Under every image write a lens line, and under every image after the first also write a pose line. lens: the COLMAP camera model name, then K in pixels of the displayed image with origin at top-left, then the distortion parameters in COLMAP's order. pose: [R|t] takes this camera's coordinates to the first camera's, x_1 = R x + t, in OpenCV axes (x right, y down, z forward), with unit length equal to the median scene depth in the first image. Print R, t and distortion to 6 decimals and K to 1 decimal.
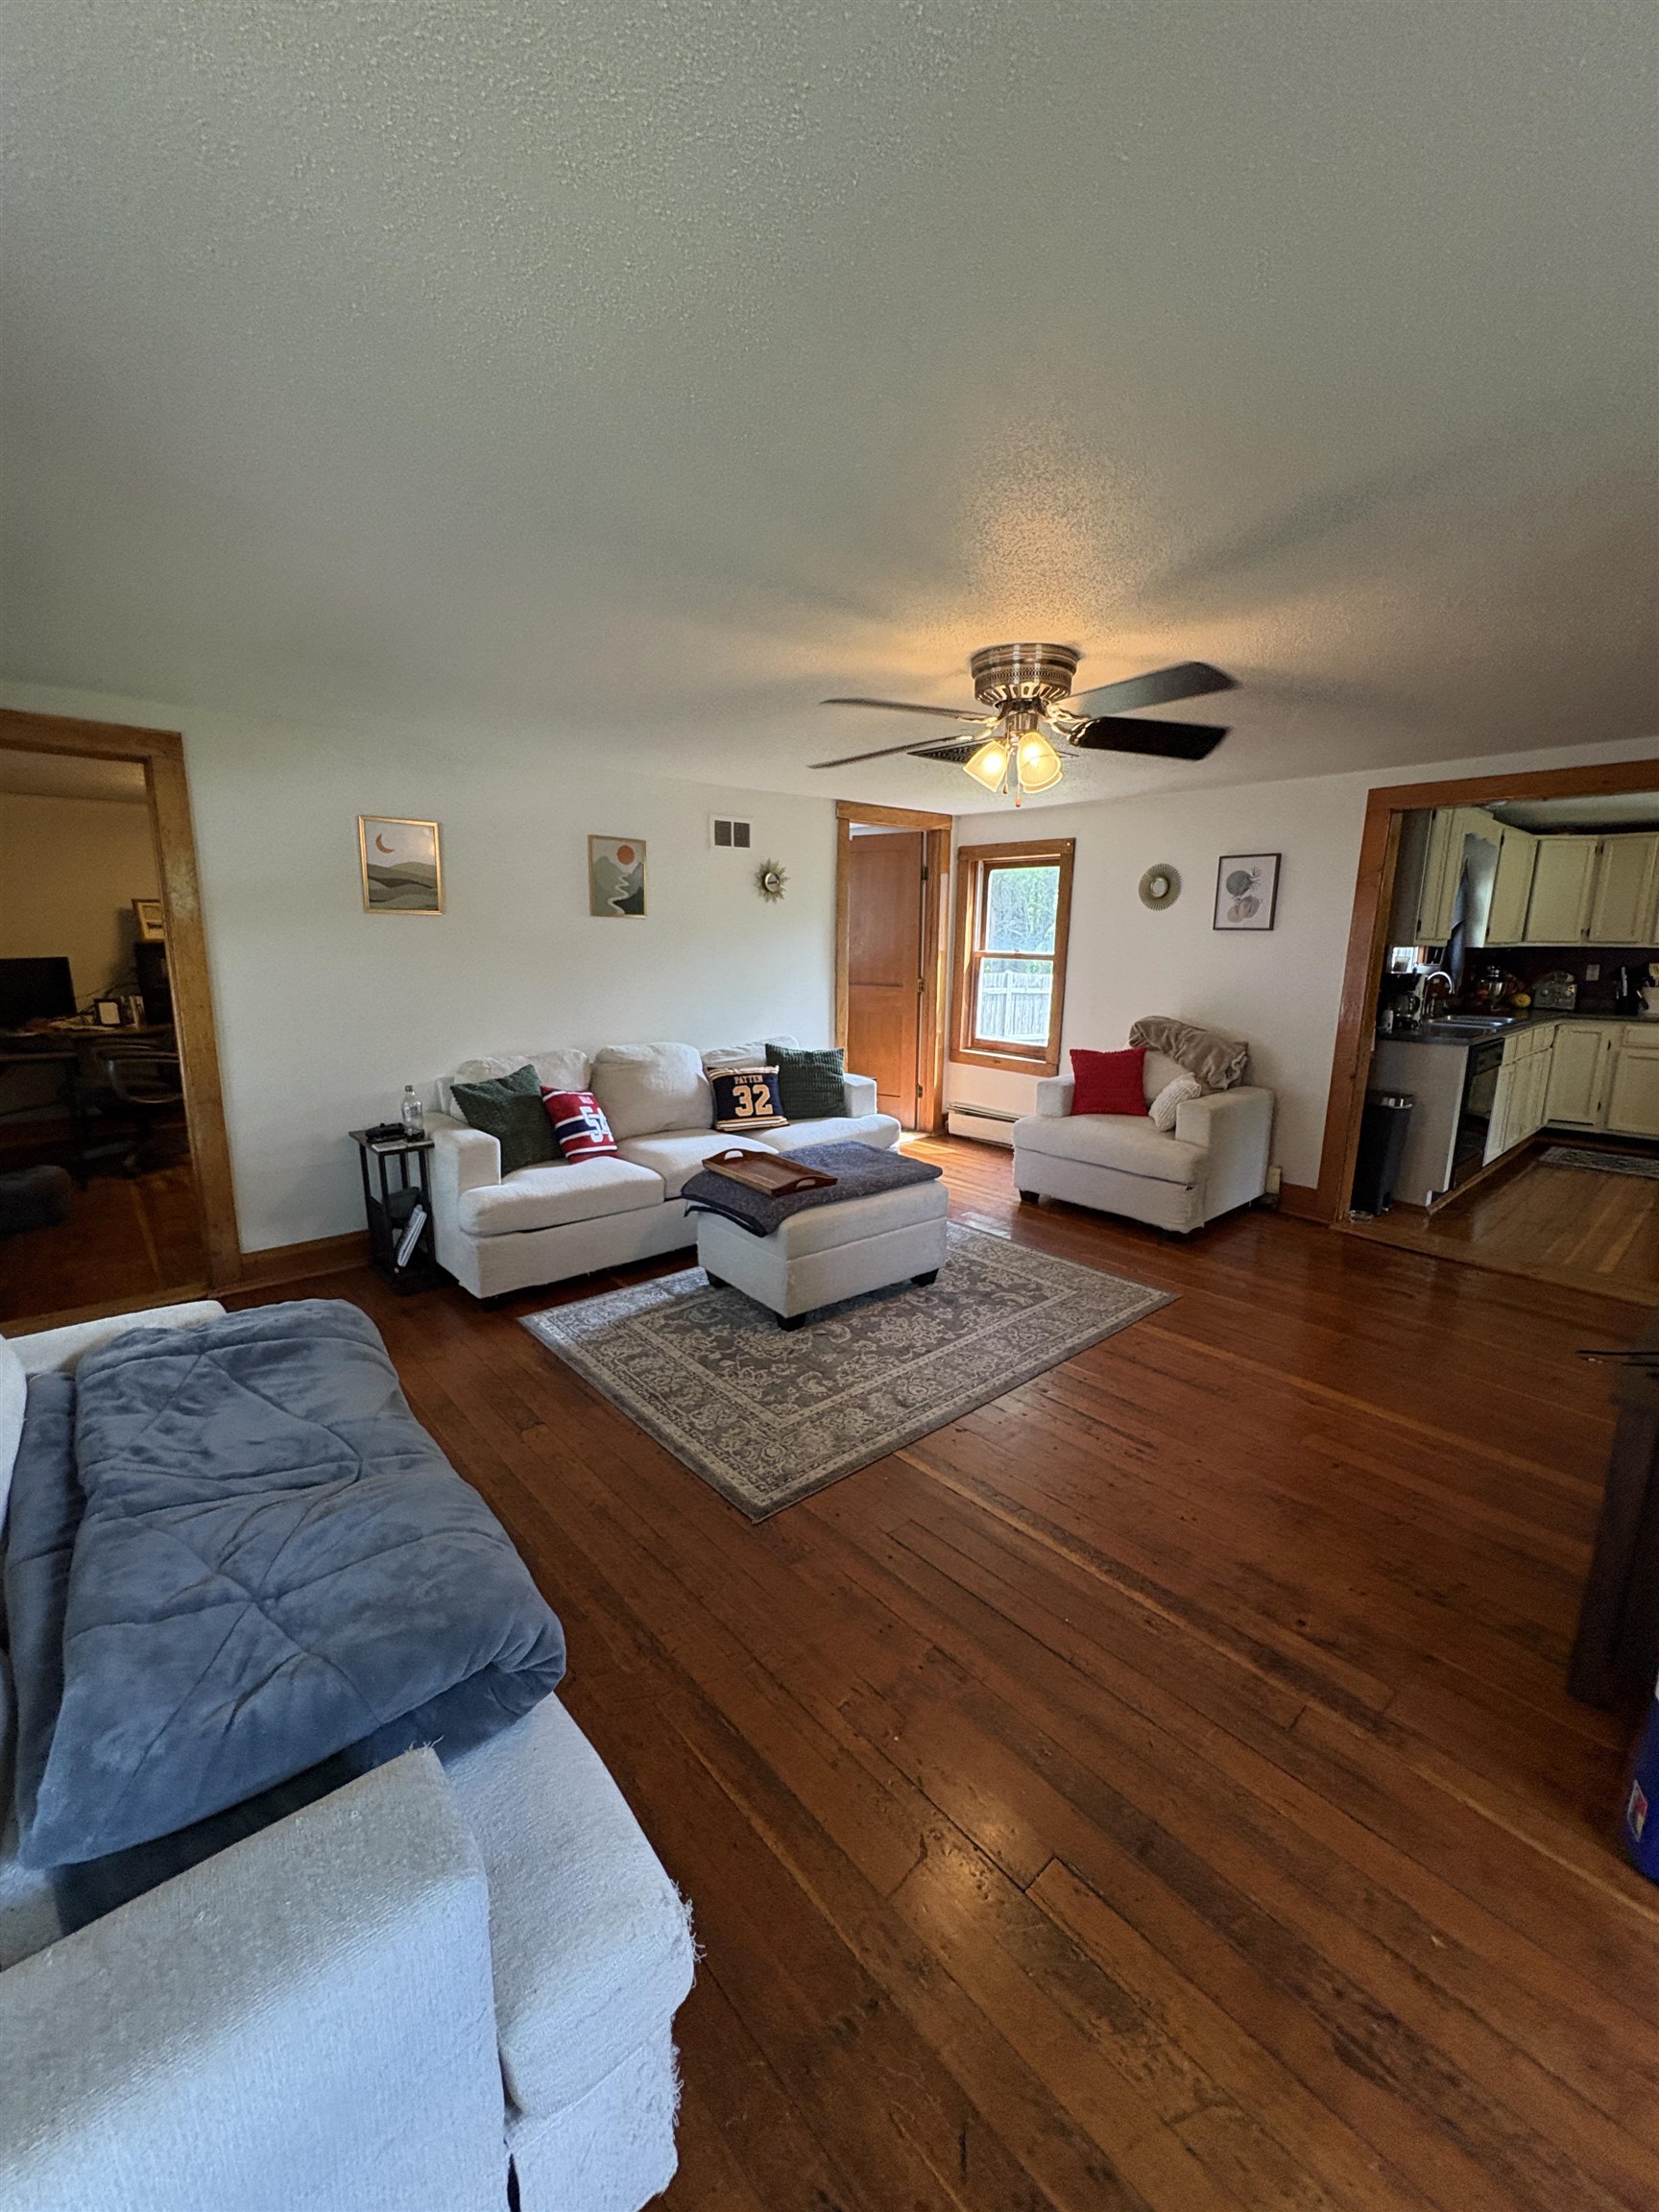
lens RADIAL K [[881.6, 0, 832.0], [0, 881.6, 1103.0], [0, 0, 1]] dist [0.000140, -0.000387]
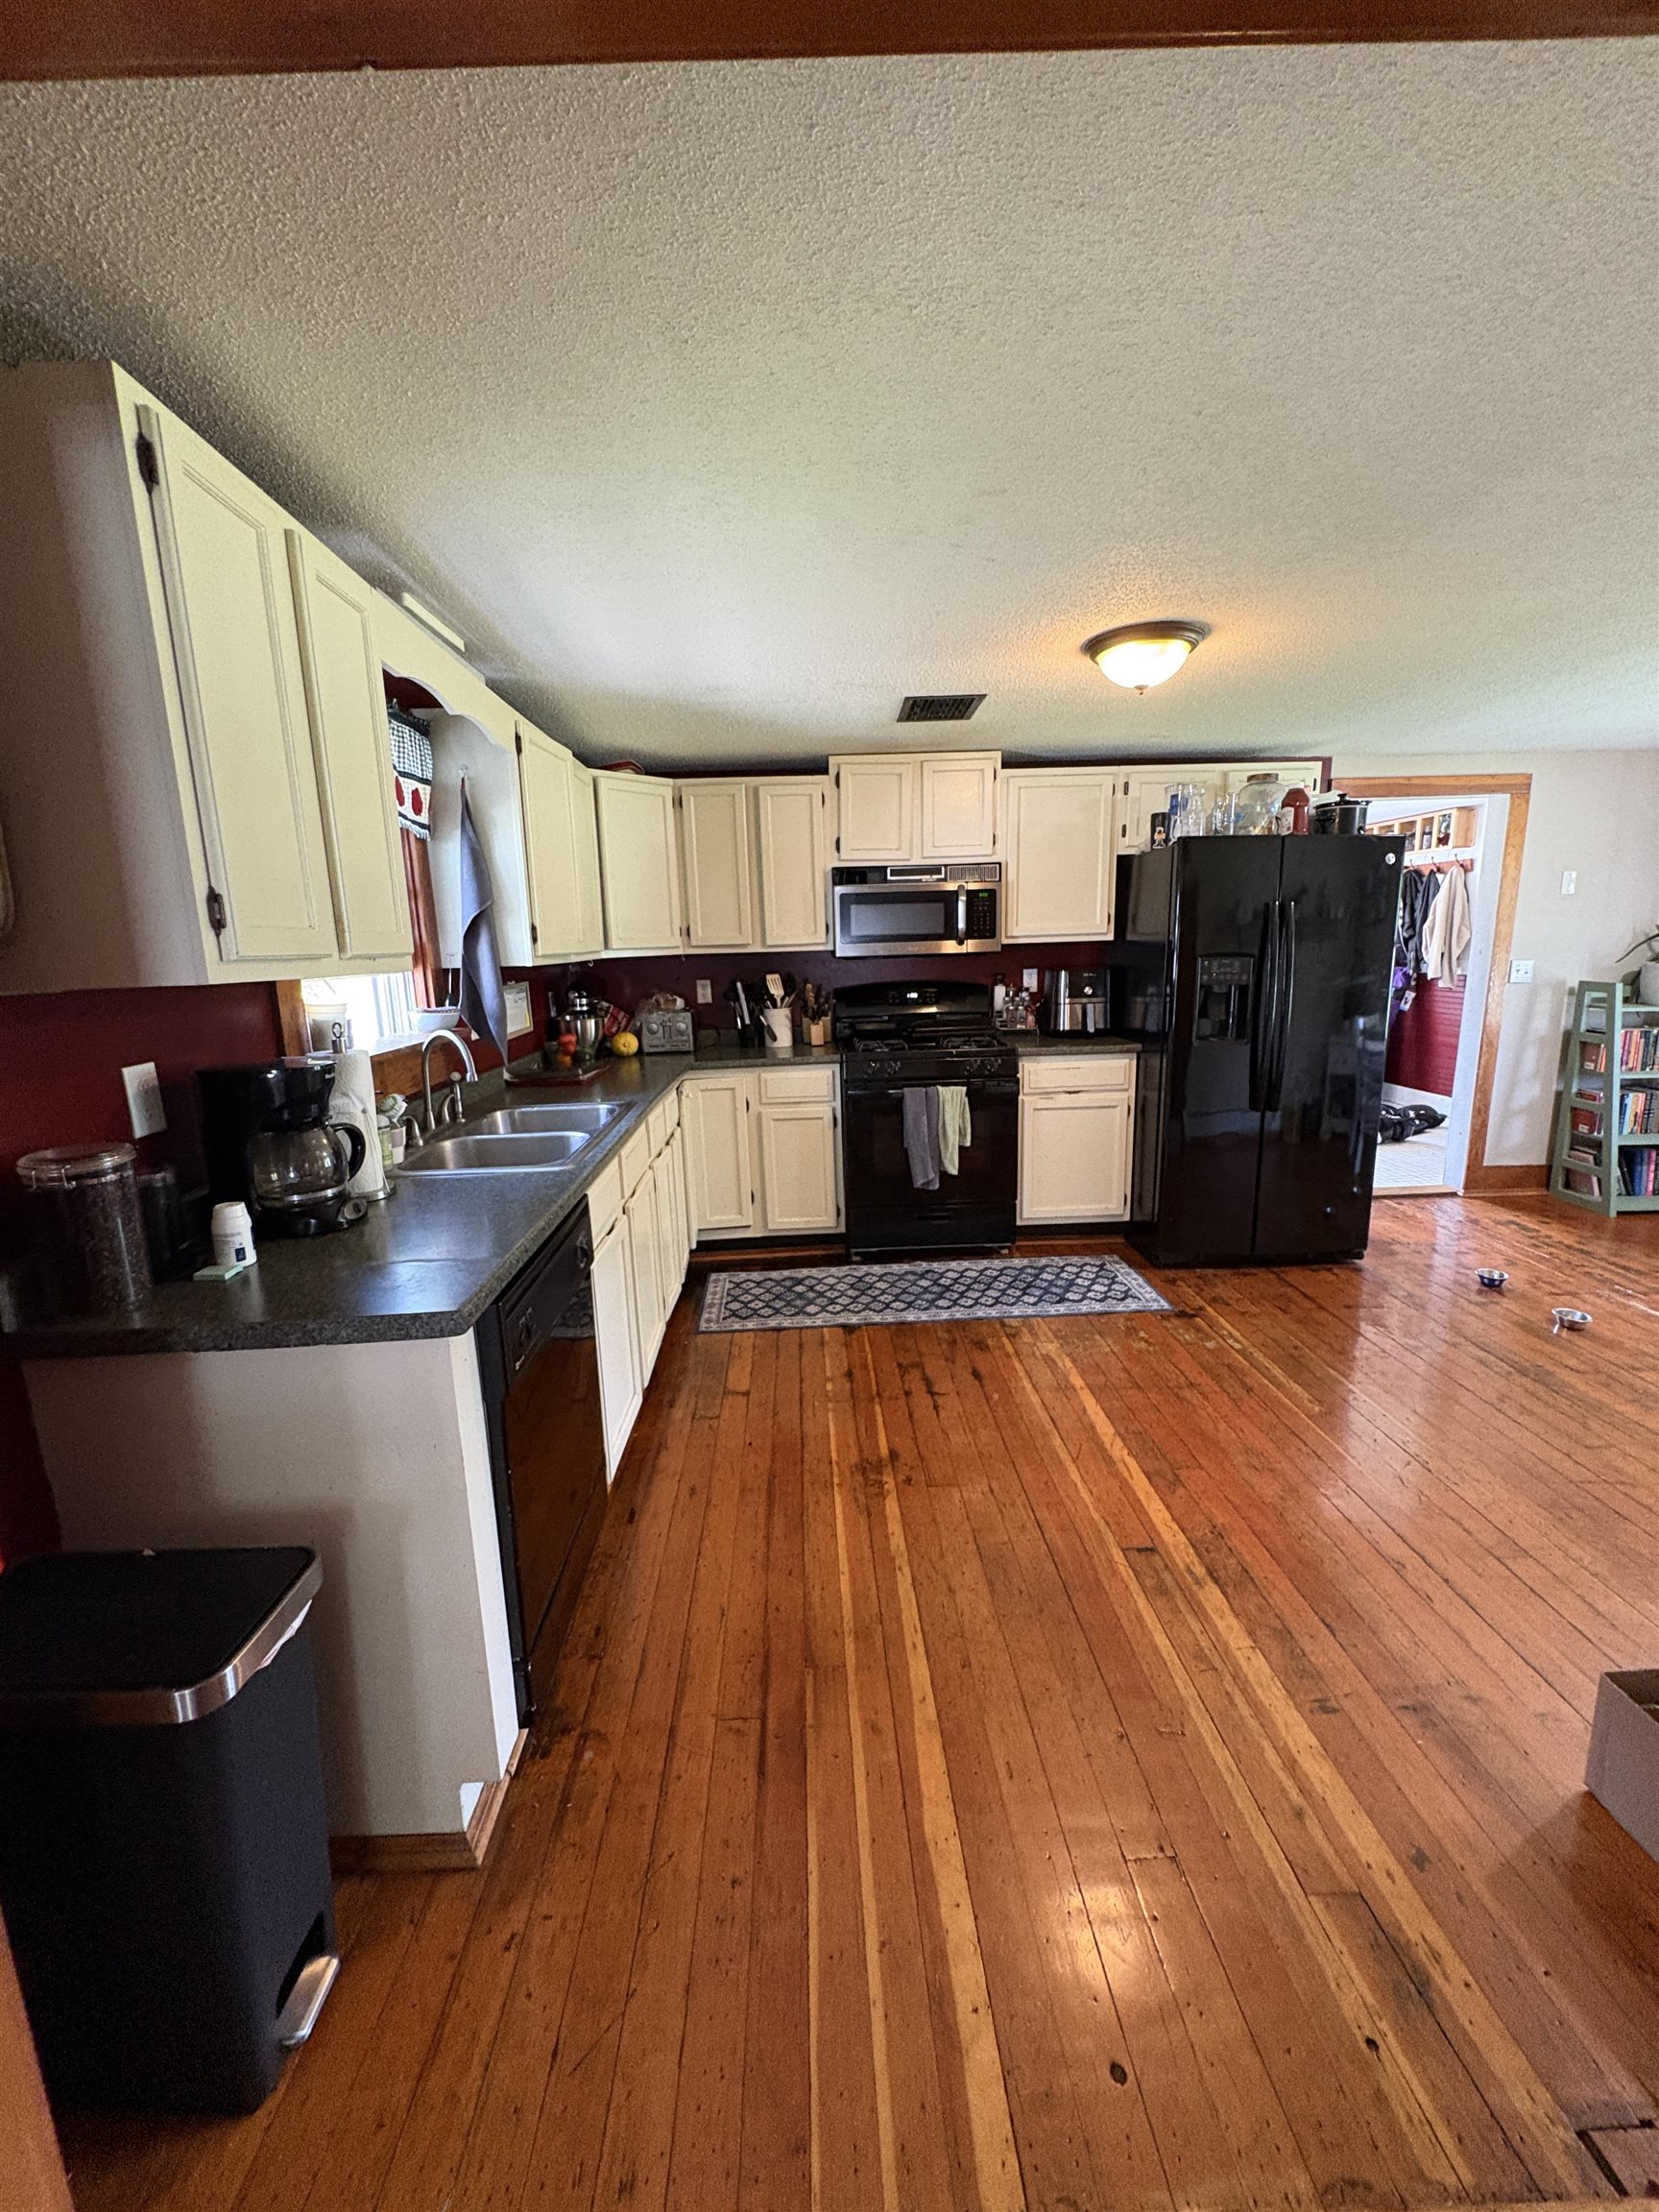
lens RADIAL K [[881.6, 0, 828.6], [0, 881.6, 1108.6], [0, 0, 1]] dist [0.000140, -0.000387]
pose [[0.648641, -0.171041, 0.741626, 0.351316], [0.179873, 0.981268, 0.068989, -0.076904], [-0.739534, 0.088649, 0.667256, 0.418552]]
